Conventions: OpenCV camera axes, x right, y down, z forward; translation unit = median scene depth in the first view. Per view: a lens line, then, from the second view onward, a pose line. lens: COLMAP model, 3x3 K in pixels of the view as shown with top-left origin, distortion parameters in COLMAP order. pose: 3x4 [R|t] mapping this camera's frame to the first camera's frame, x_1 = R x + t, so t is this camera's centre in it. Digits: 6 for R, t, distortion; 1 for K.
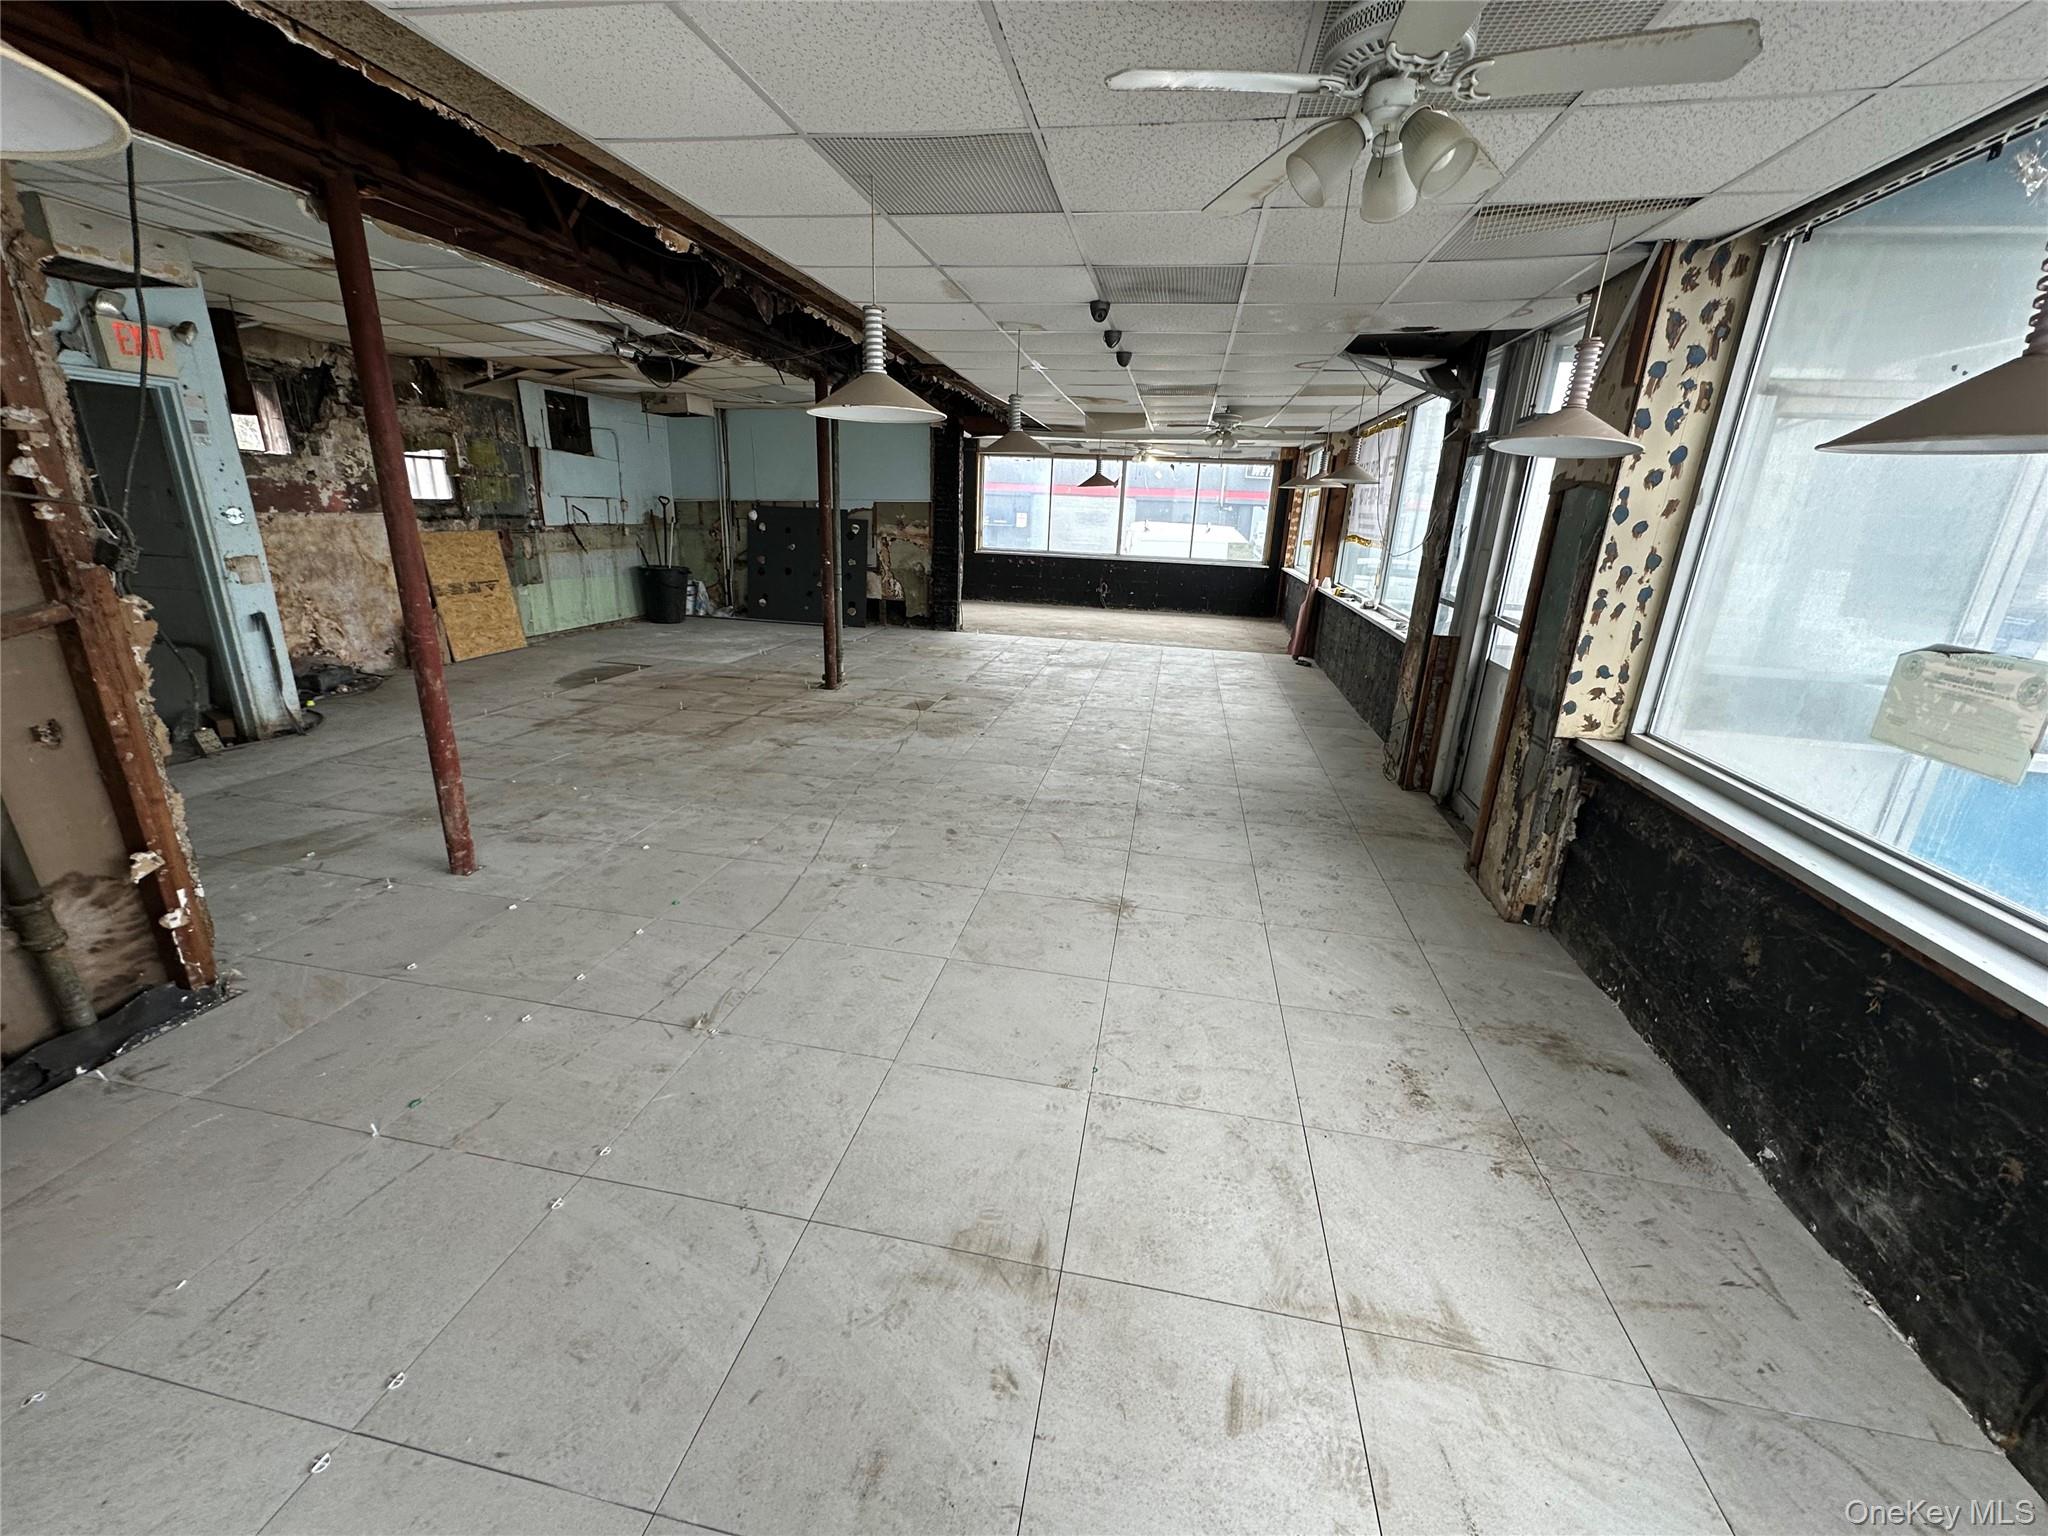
lens RADIAL K [[814.7, 0, 1019.8], [0, 814.7, 770.5], [0, 0, 1]] dist [-0.004088, 0.000417]
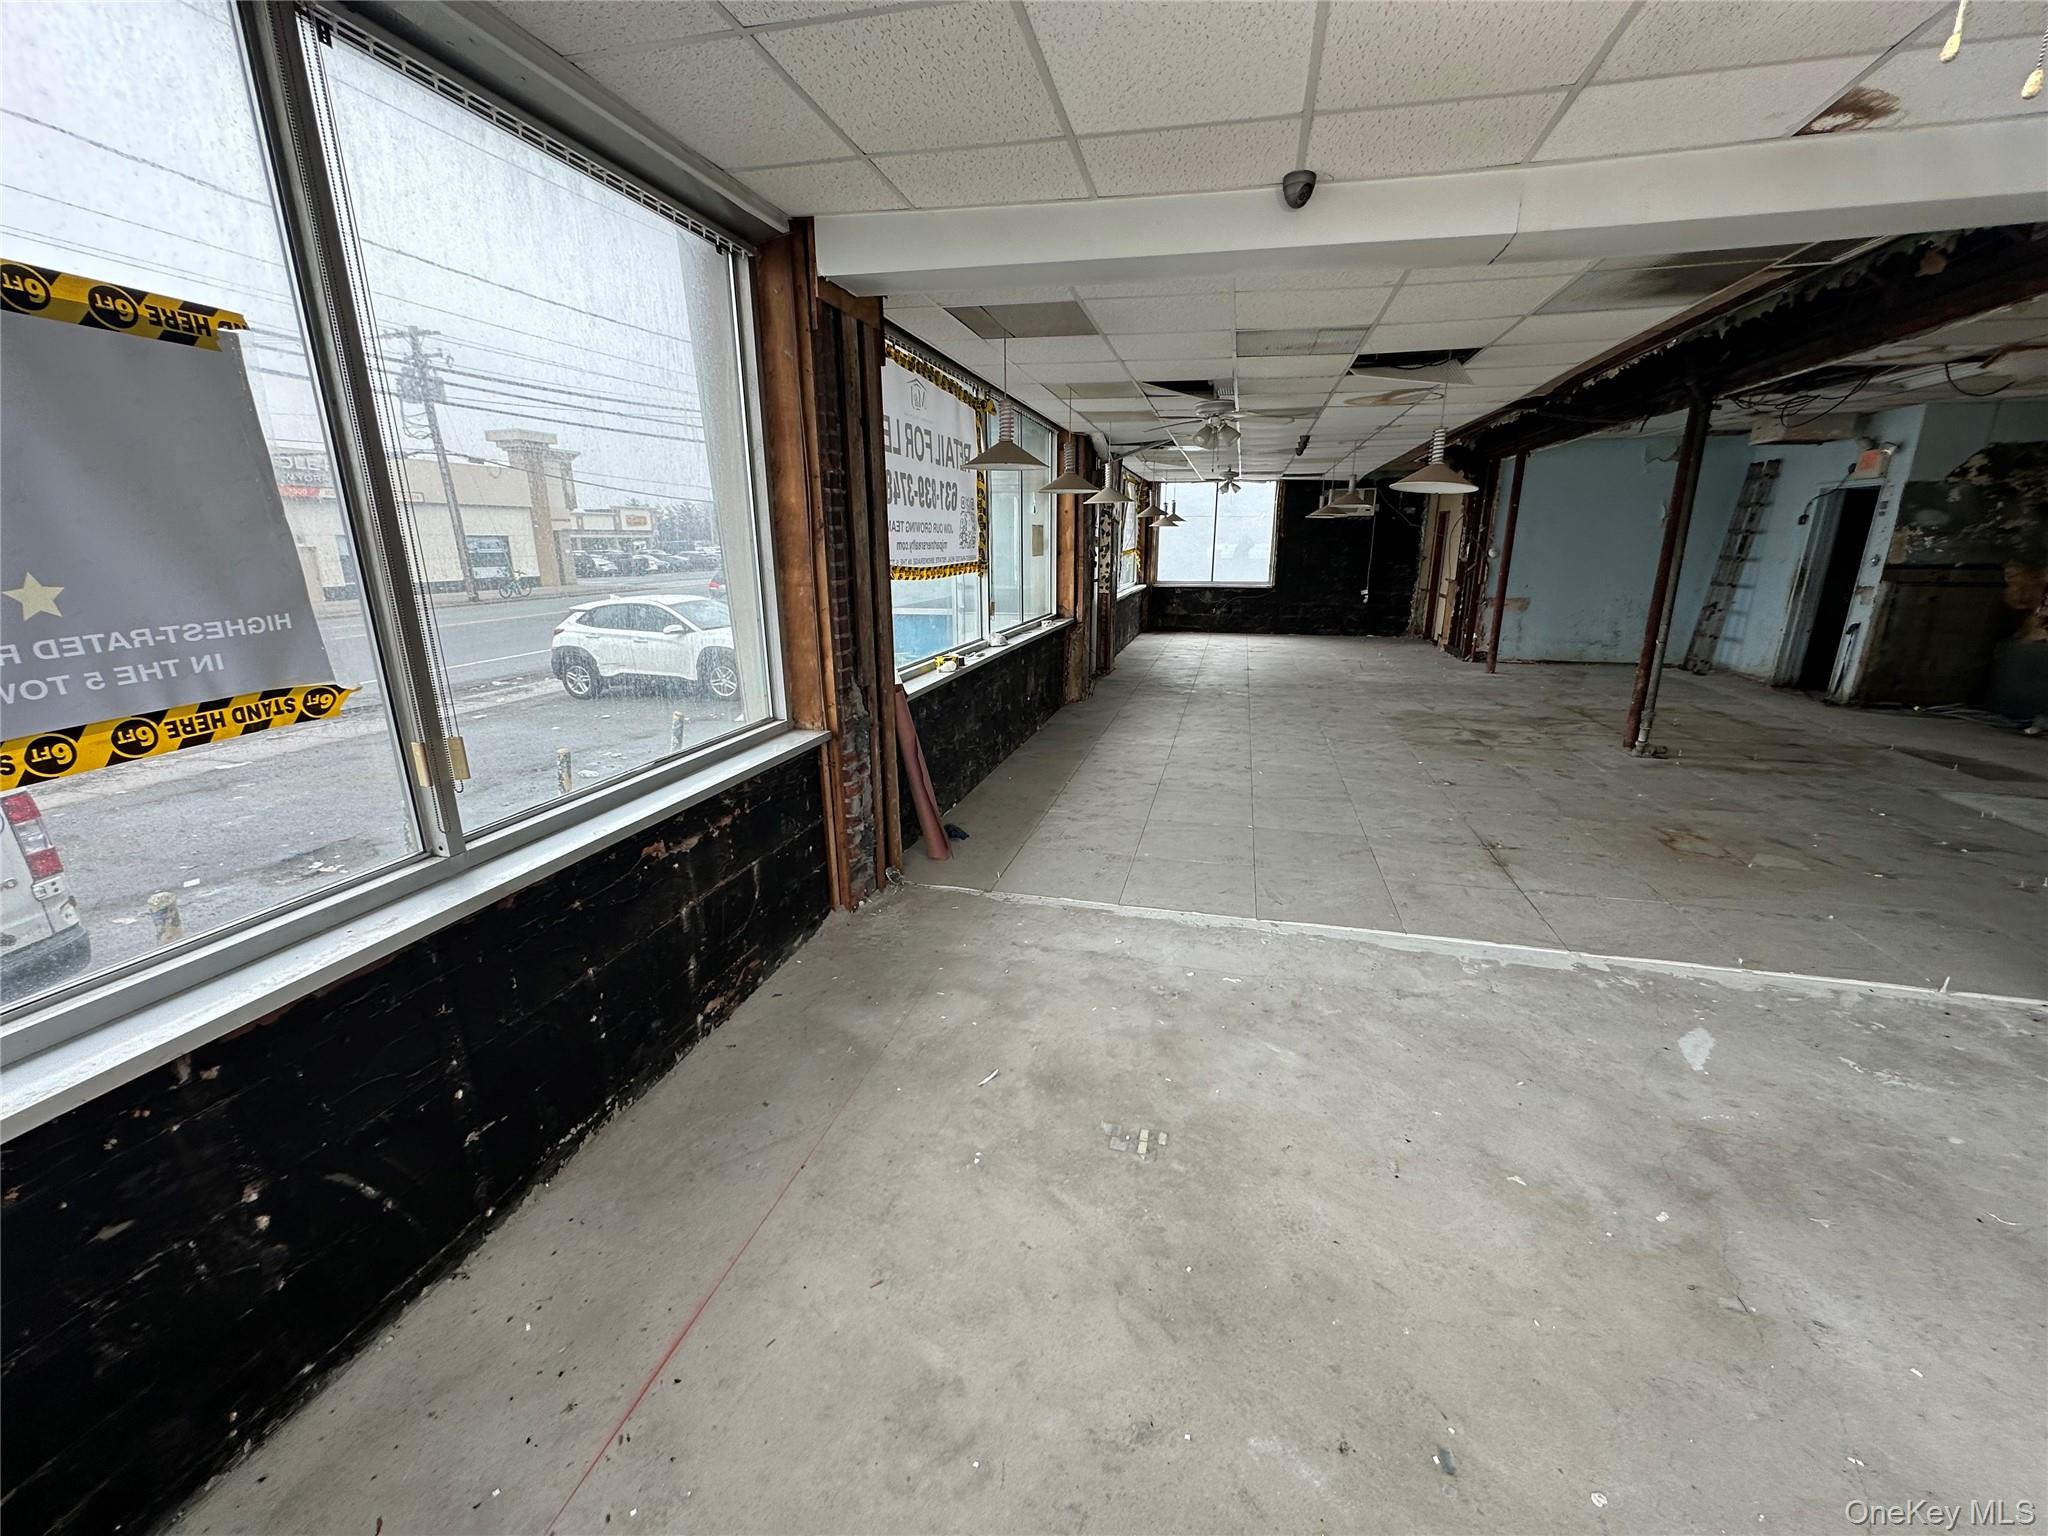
lens RADIAL K [[814.7, 0, 1024.2], [0, 814.7, 768.4], [0, 0, 1]] dist [-0.004088, 0.000417]
pose [[-0.997423, -0.052045, 0.049392, 0.392270], [-0.015760, 0.830474, 0.556835, -0.594652], [-0.069999, 0.554621, -0.829154, 1.896952]]
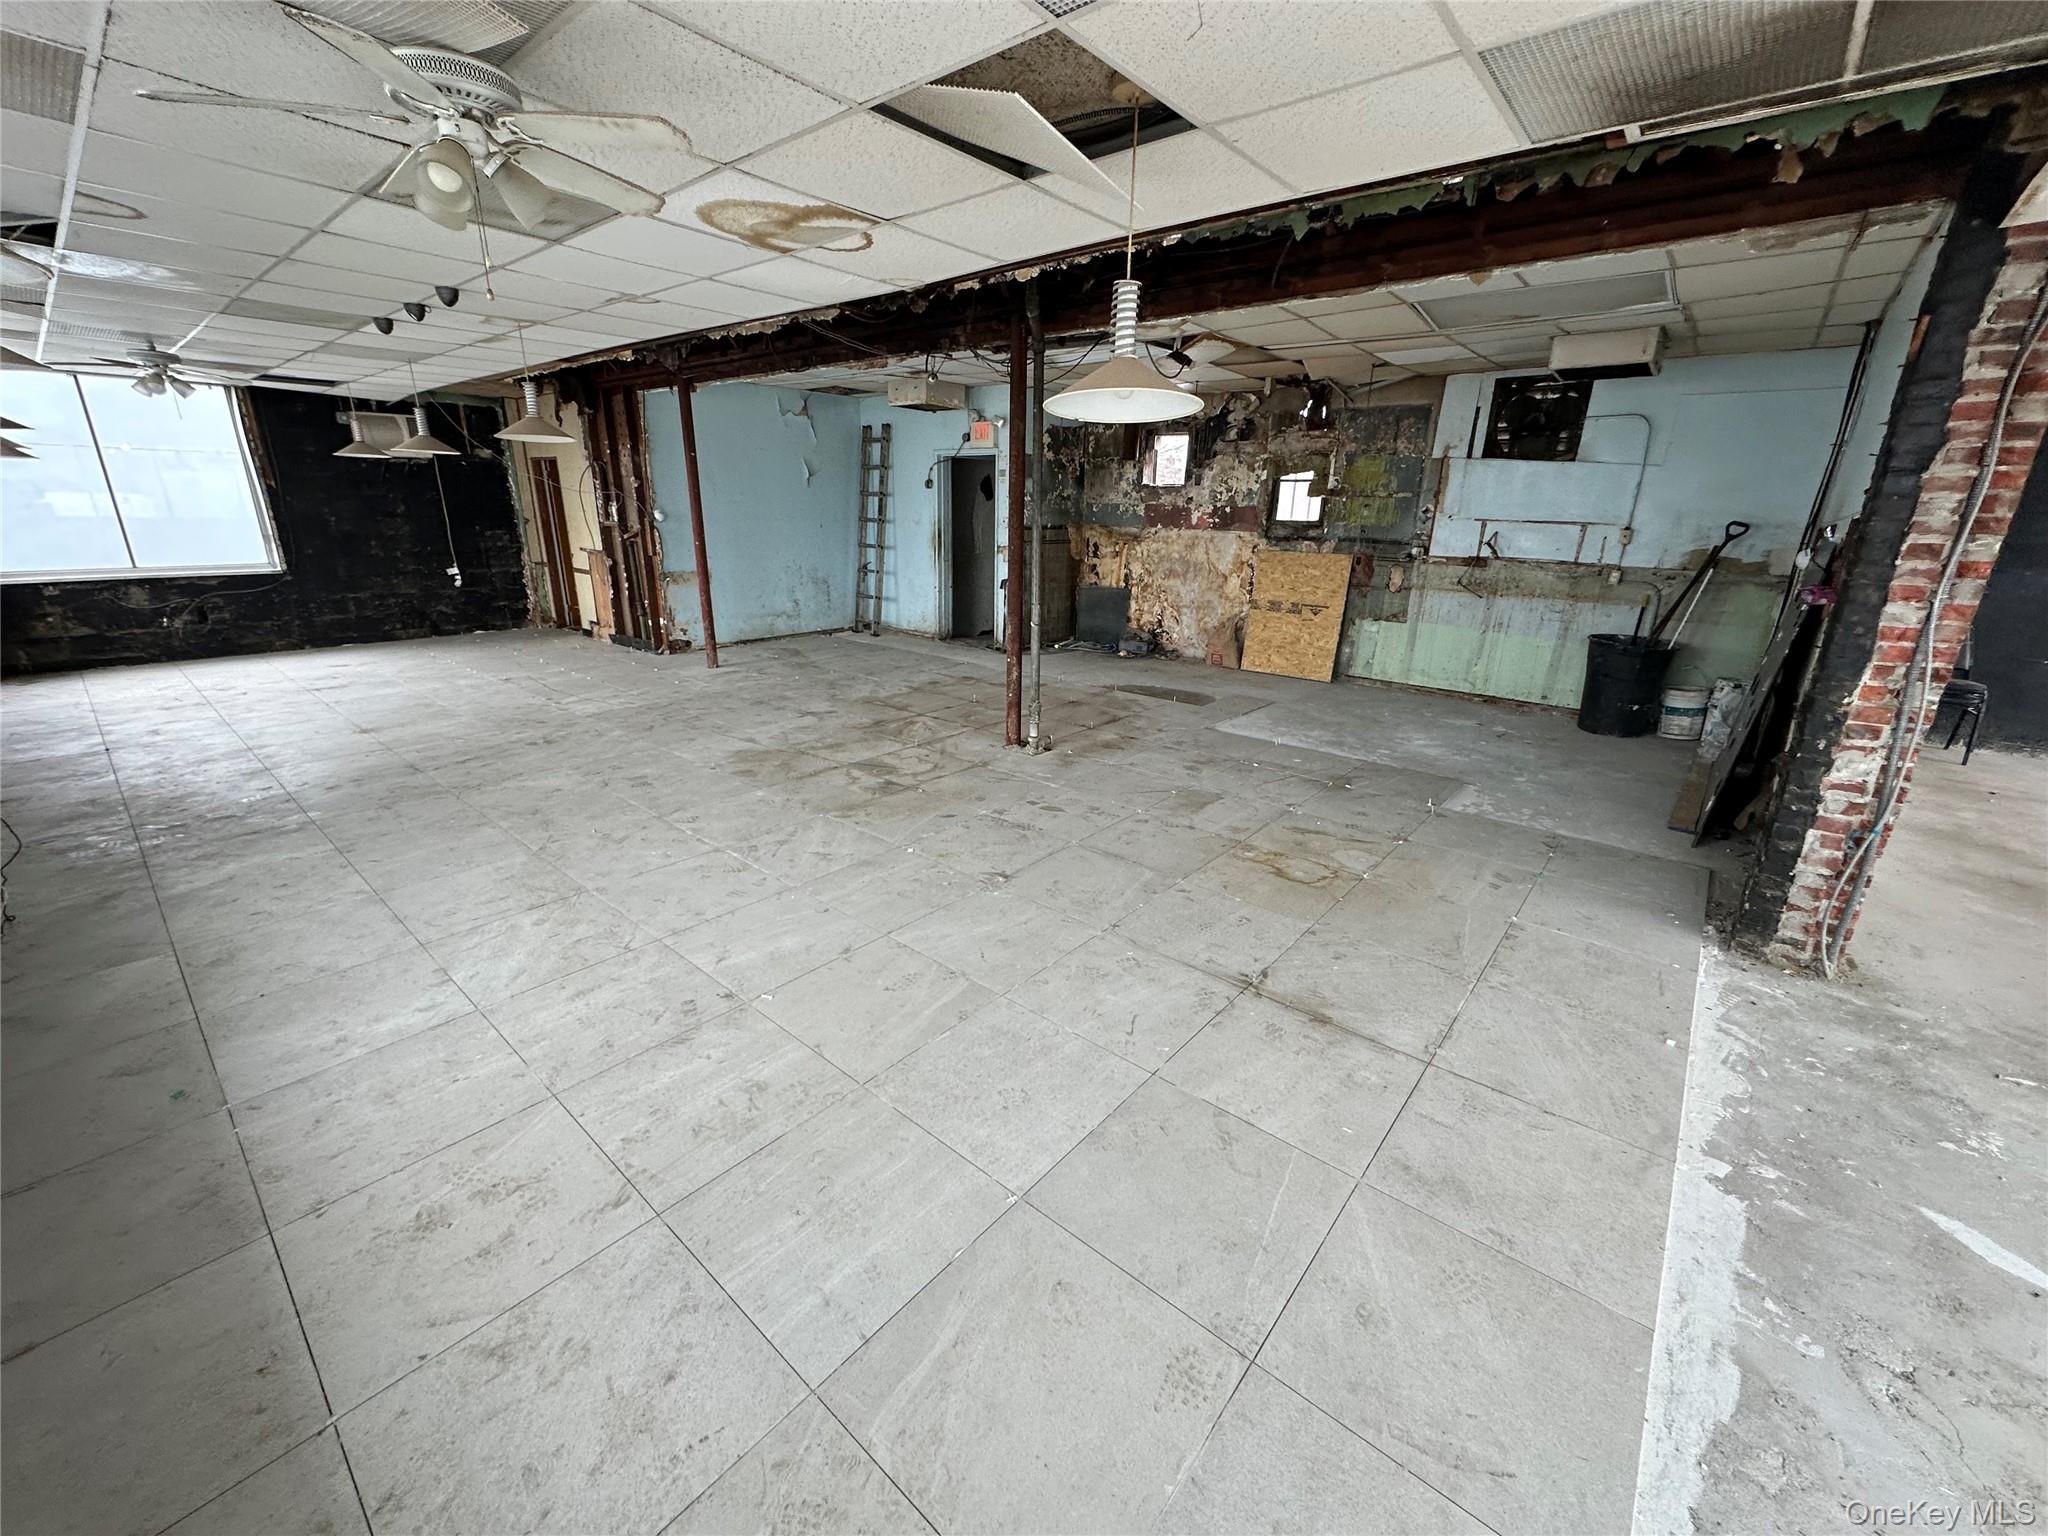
lens RADIAL K [[814.7, 0, 1017.2], [0, 814.7, 767.6], [0, 0, 1]] dist [-0.004088, 0.000417]
pose [[-0.492344, 0.223914, -0.841106, 0.441847], [-0.304903, 0.860745, 0.407618, -0.422916], [0.815249, 0.457145, -0.355511, 1.370010]]
